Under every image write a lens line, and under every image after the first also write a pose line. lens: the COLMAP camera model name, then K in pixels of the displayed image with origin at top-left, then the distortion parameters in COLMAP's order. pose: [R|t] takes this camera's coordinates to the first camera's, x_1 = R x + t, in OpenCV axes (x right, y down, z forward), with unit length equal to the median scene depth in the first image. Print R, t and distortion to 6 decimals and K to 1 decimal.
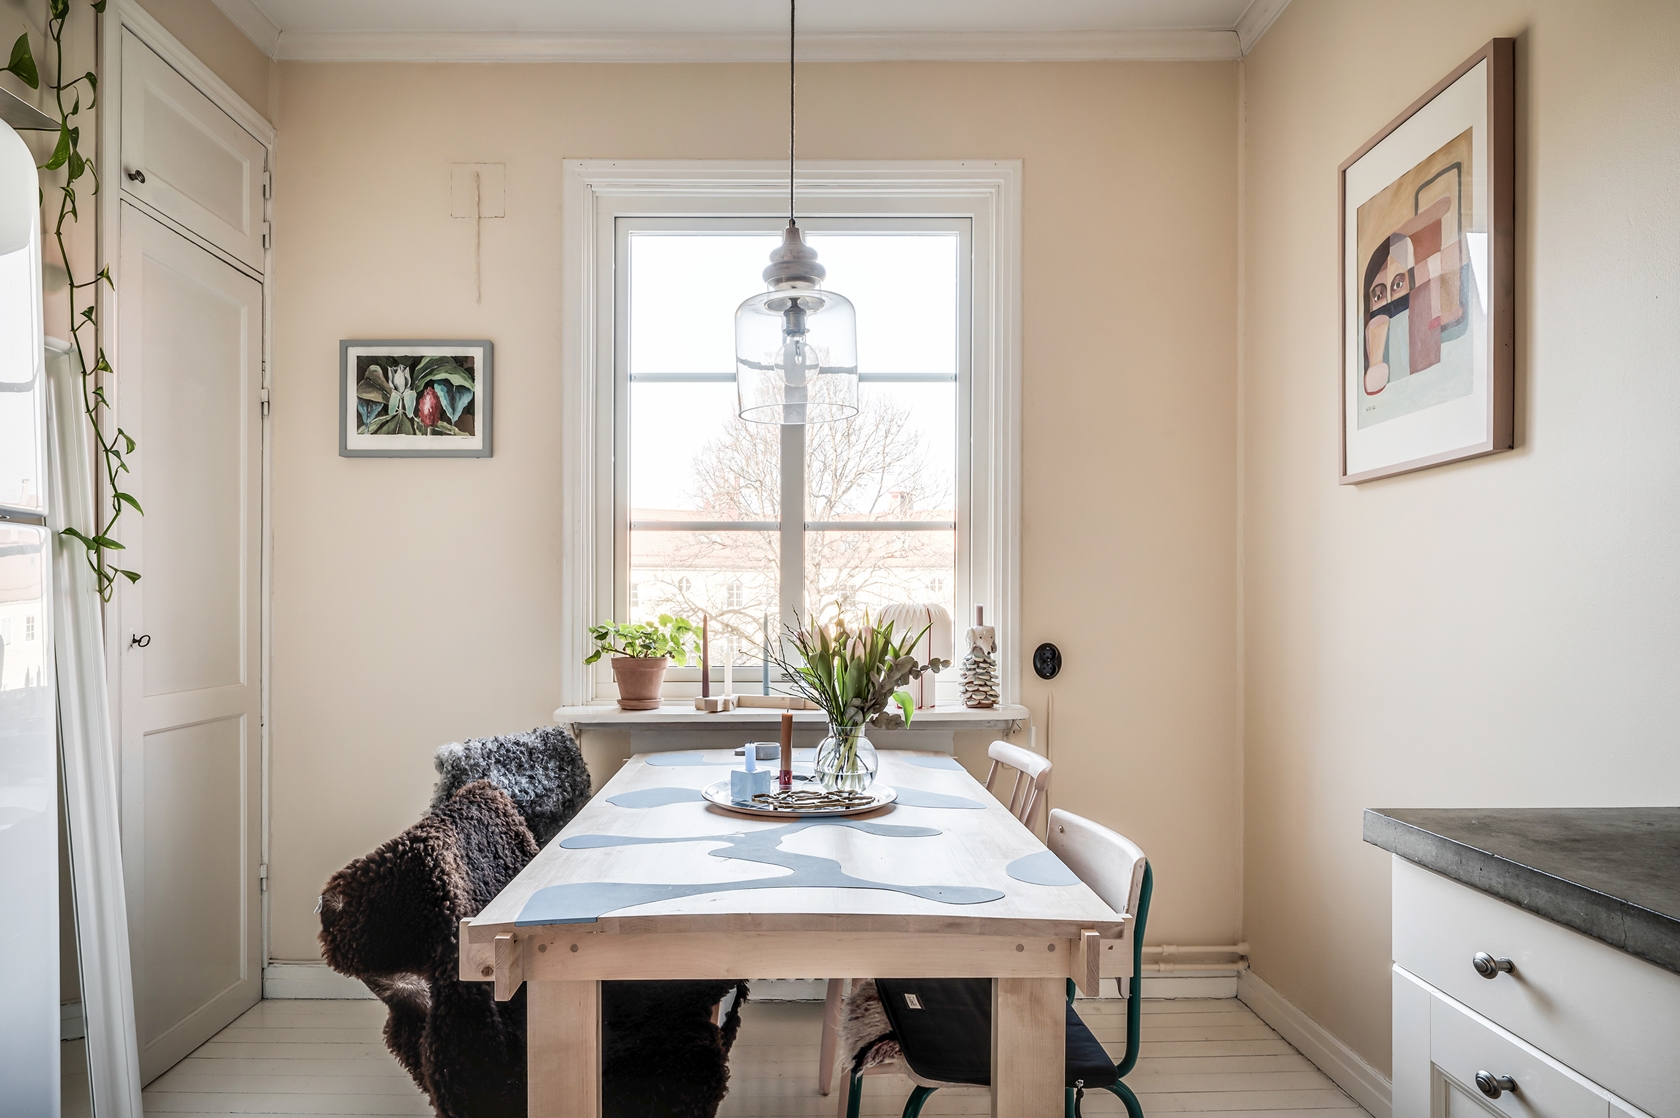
lens RADIAL K [[989.7, 0, 836.0], [0, 989.7, 636.0], [0, 0, 1]] dist [0.000610, 0.000849]
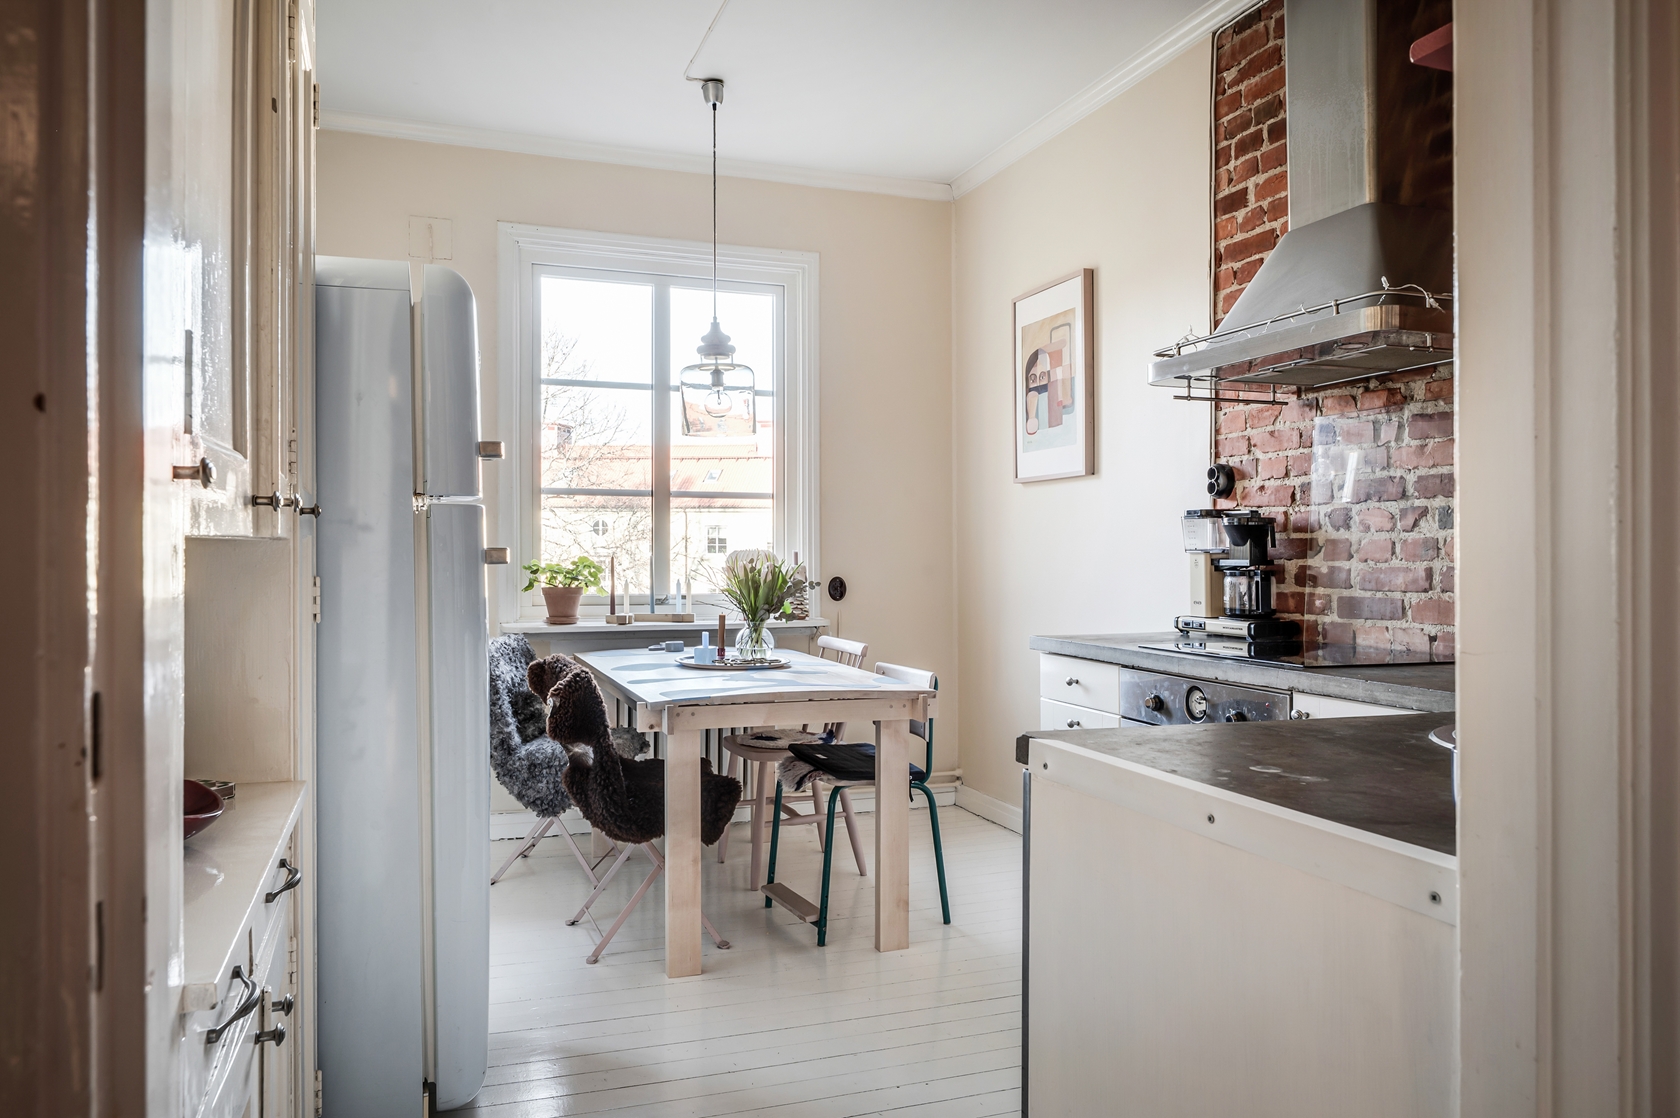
lens RADIAL K [[1093.4, 0, 840.0], [0, 1093.4, 559.0], [0, 0, 1]] dist [-0.003318, -0.001338]
pose [[0.947599, 0.003514, 0.319444, -0.414324], [0.003853, 0.999741, -0.022426, 0.023668], [-0.319440, 0.022481, 0.947340, -0.756441]]
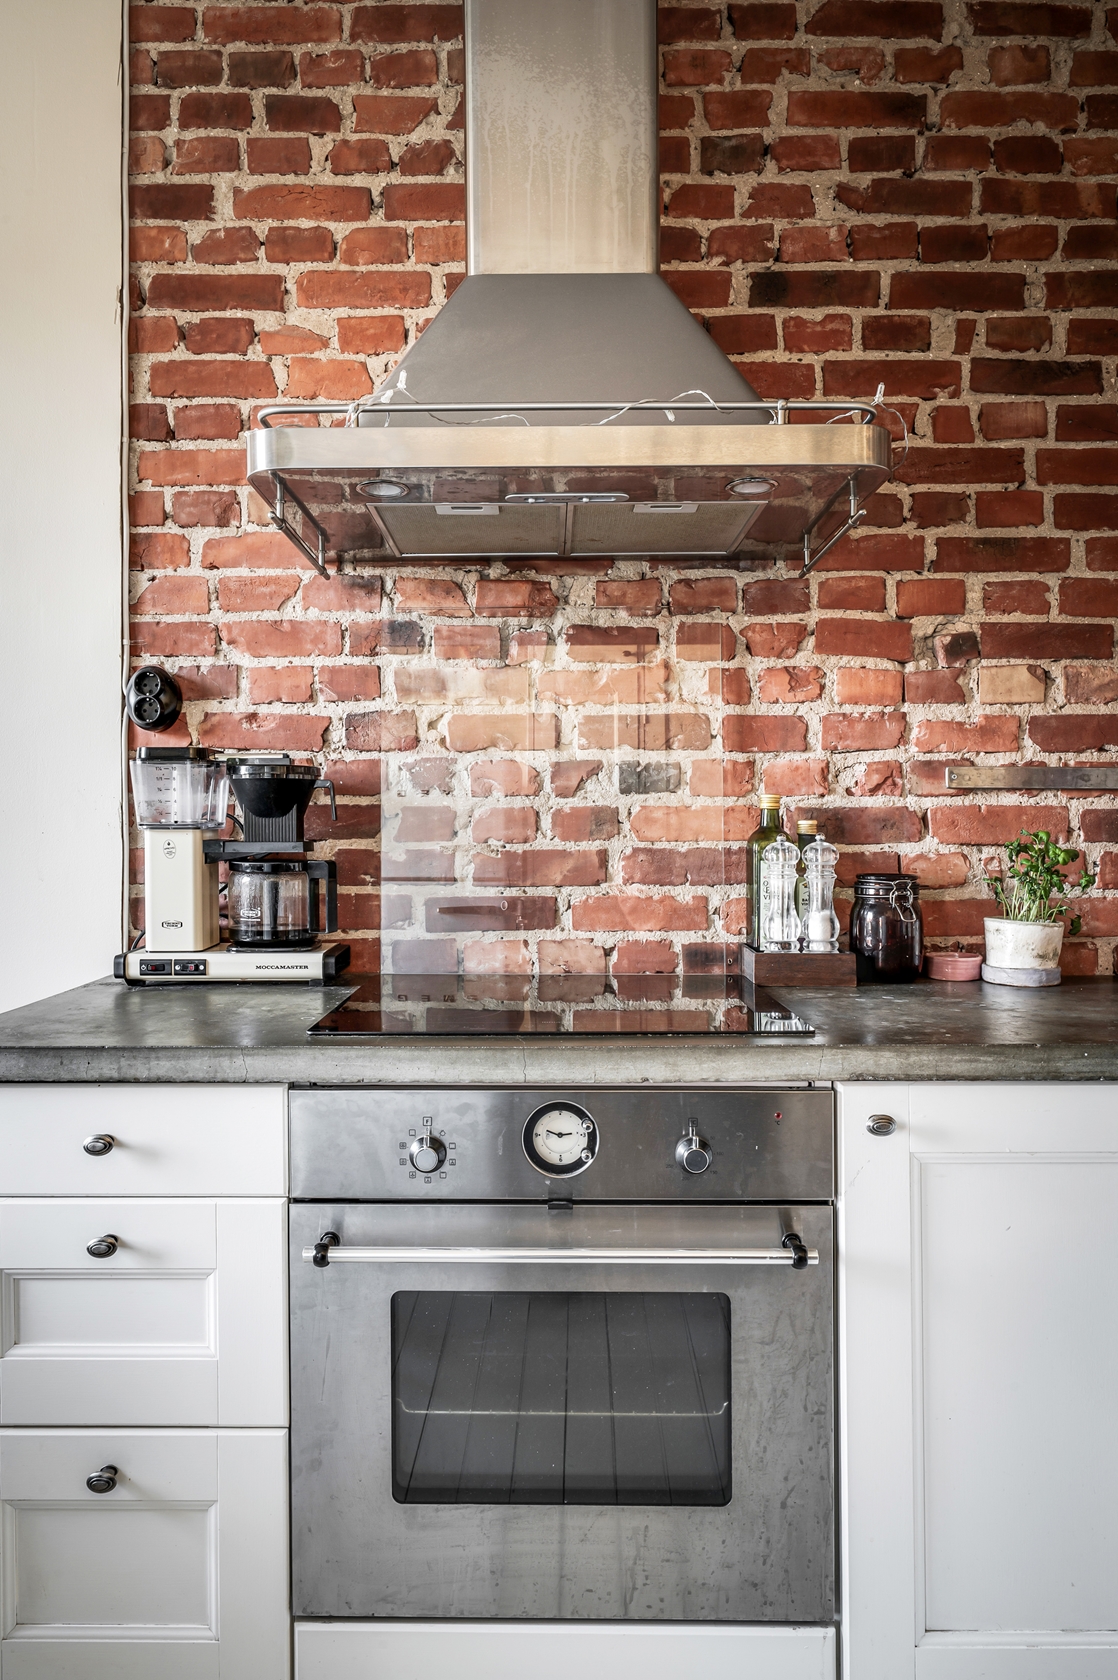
lens RADIAL K [[1093.4, 0, 559.0], [0, 1093.4, 840.0], [0, 0, 1]] dist [-0.003318, -0.001338]
pose [[0.043230, 0.000145, 0.999065, -0.247109], [0.029566, 0.999562, -0.001425, 0.001433], [-0.998628, 0.029599, 0.043207, 0.178705]]
